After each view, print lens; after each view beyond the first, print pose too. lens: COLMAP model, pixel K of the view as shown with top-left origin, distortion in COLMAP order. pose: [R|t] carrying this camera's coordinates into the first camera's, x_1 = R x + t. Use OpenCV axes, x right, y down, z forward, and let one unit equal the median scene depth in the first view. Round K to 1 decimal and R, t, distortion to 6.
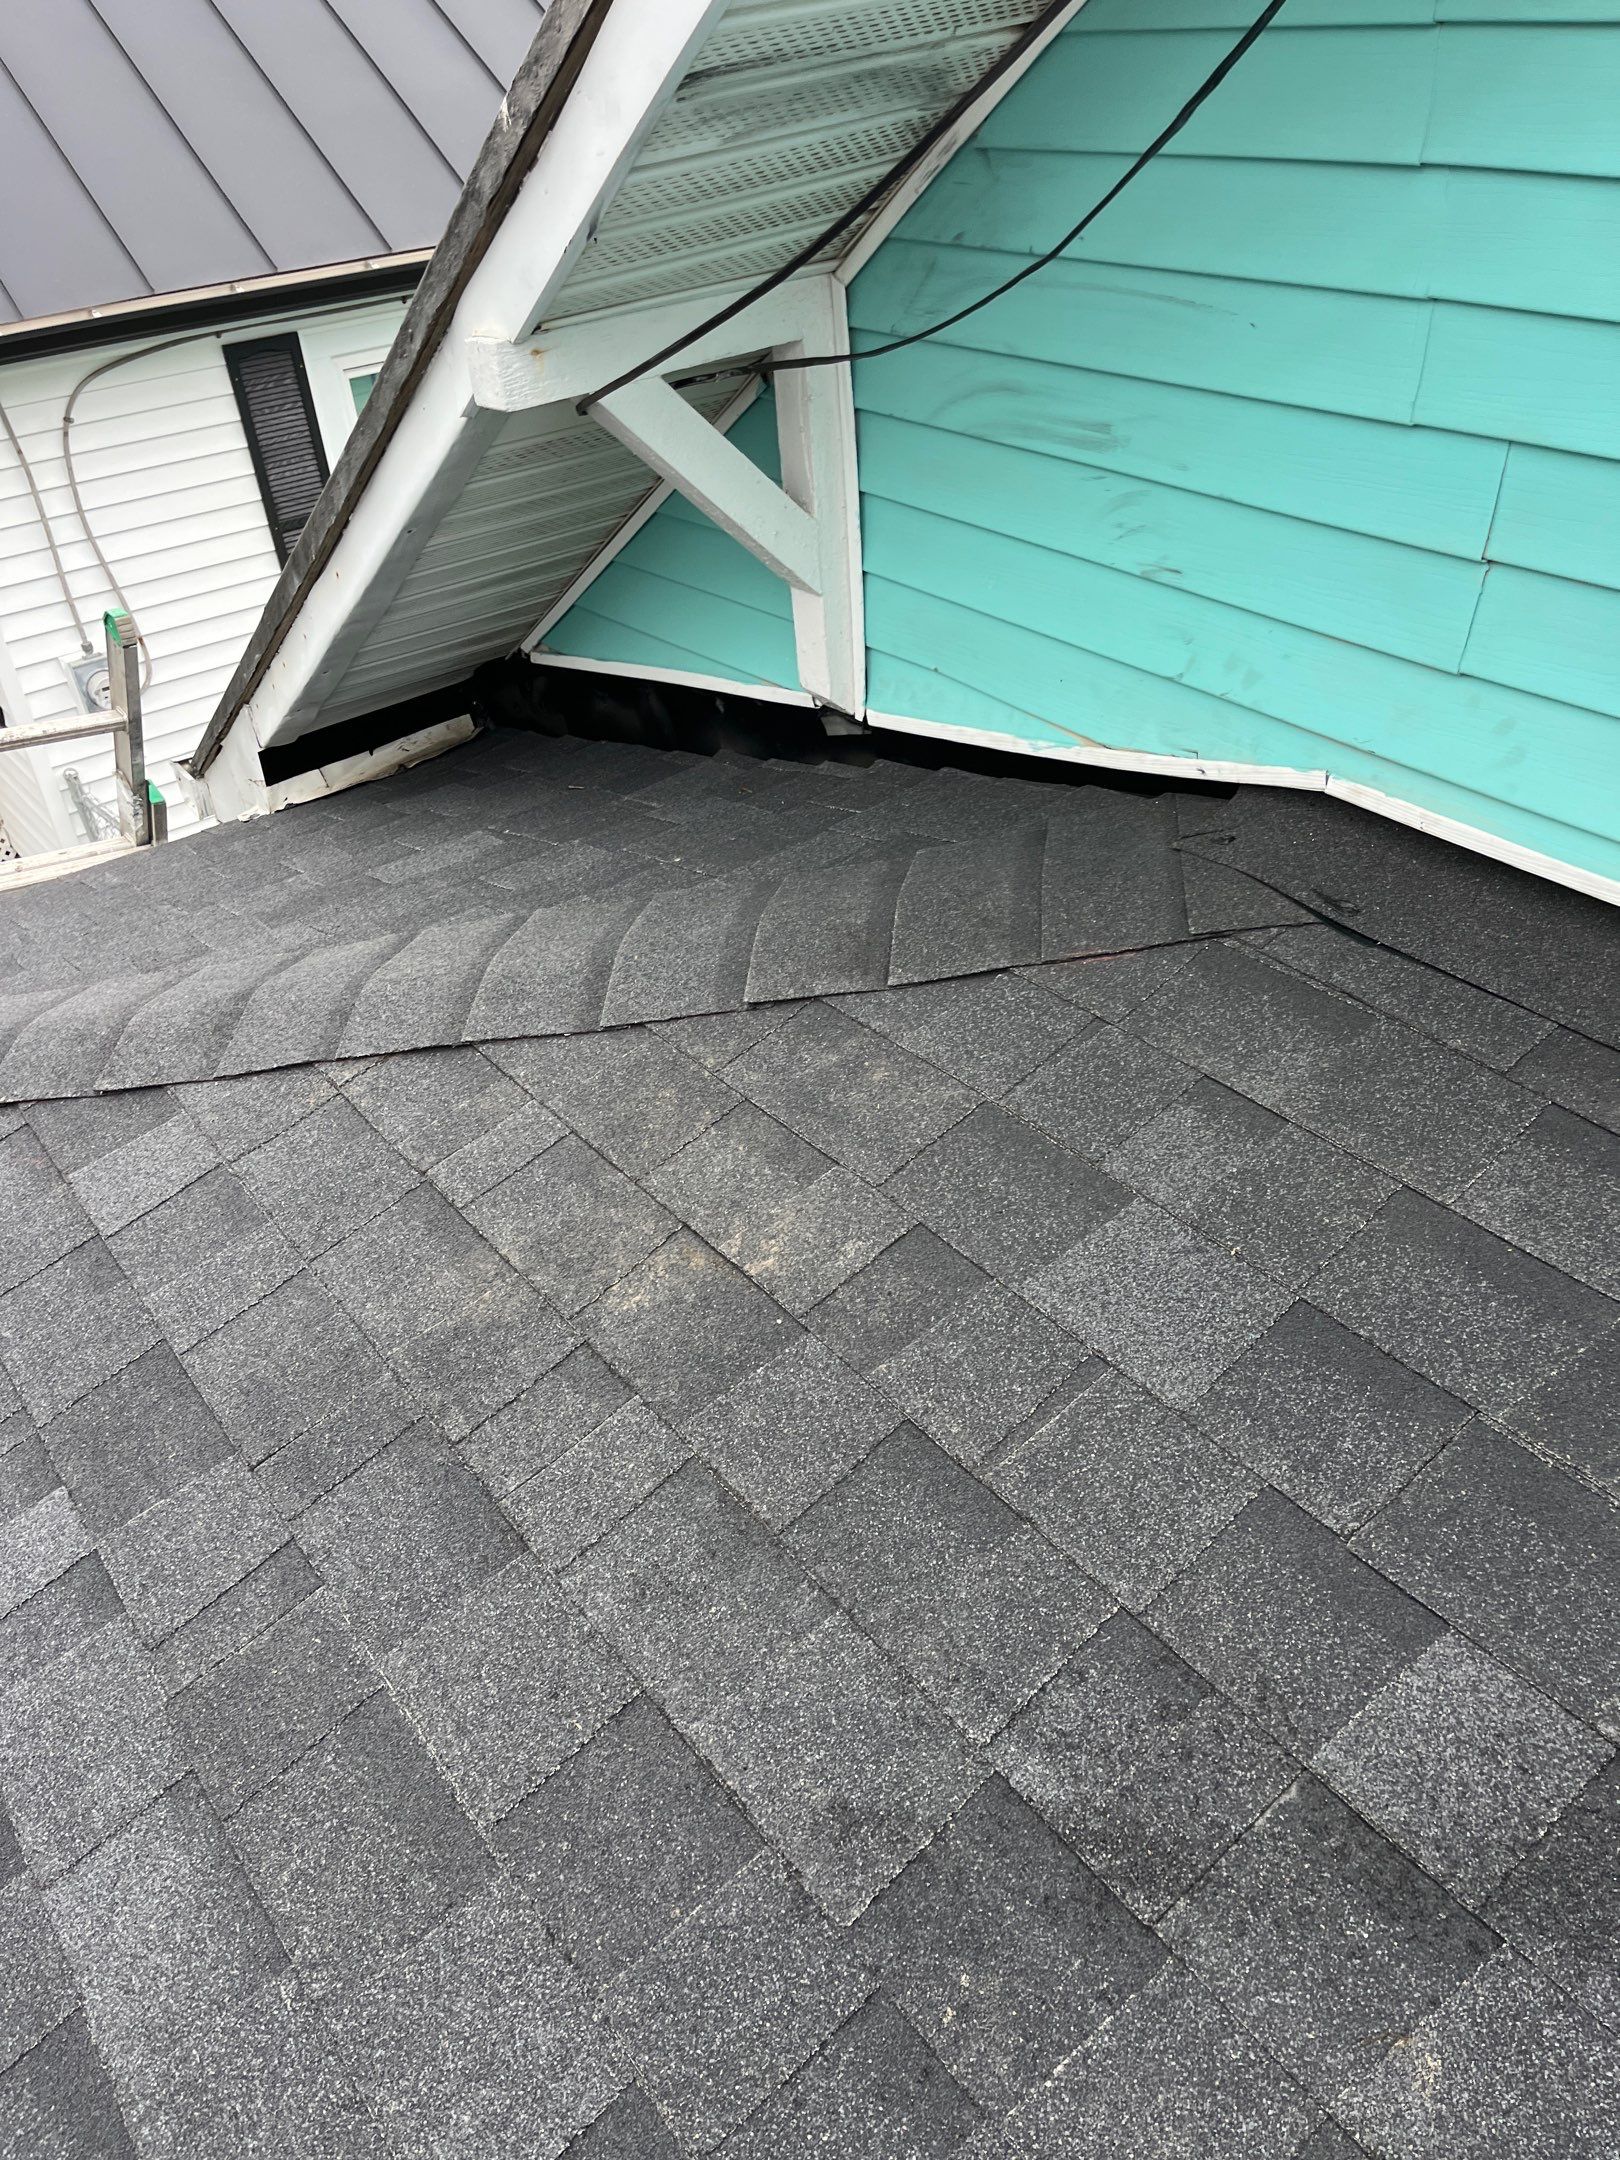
lens RADIAL K [[1647.3, 0, 807.6], [0, 1647.3, 1099.5], [0, 0, 1]] dist [0.050367, -0.069244]
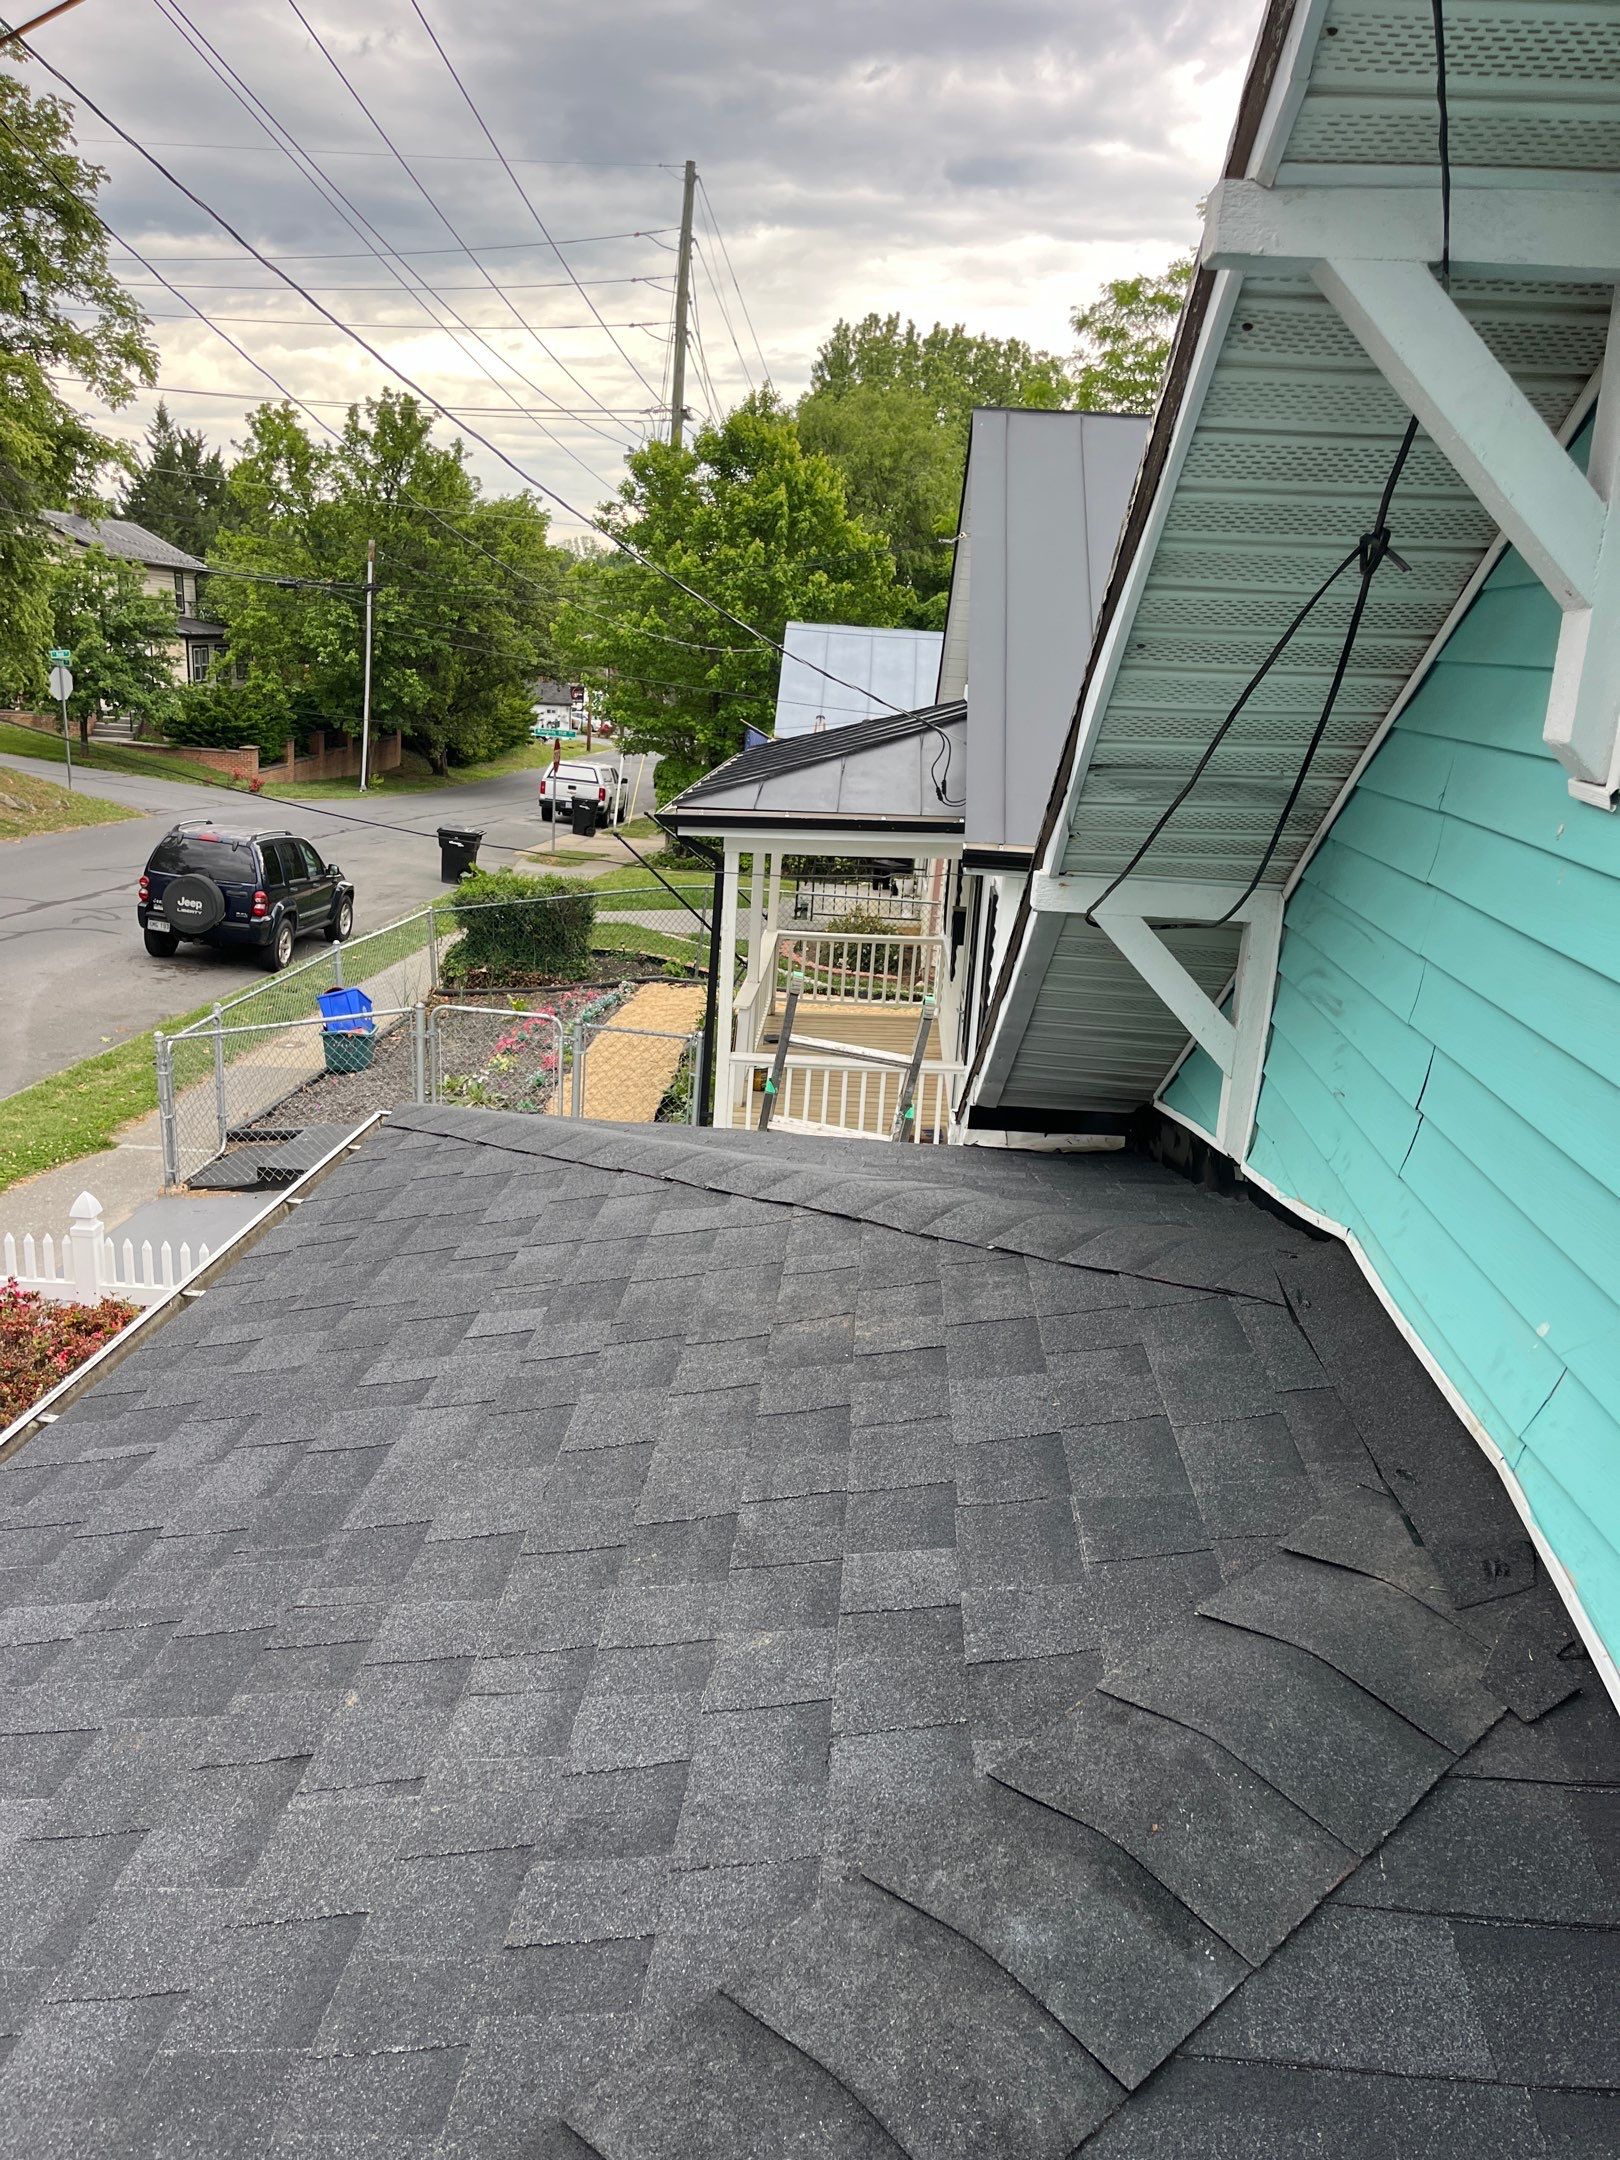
lens RADIAL K [[1647.3, 0, 807.6], [0, 1647.3, 1099.5], [0, 0, 1]] dist [0.050367, -0.069244]
pose [[0.753265, 0.298863, -0.585895, 0.717607], [-0.468627, 0.868921, -0.159265, 0.155369], [0.461498, 0.394535, 0.794583, -0.430133]]
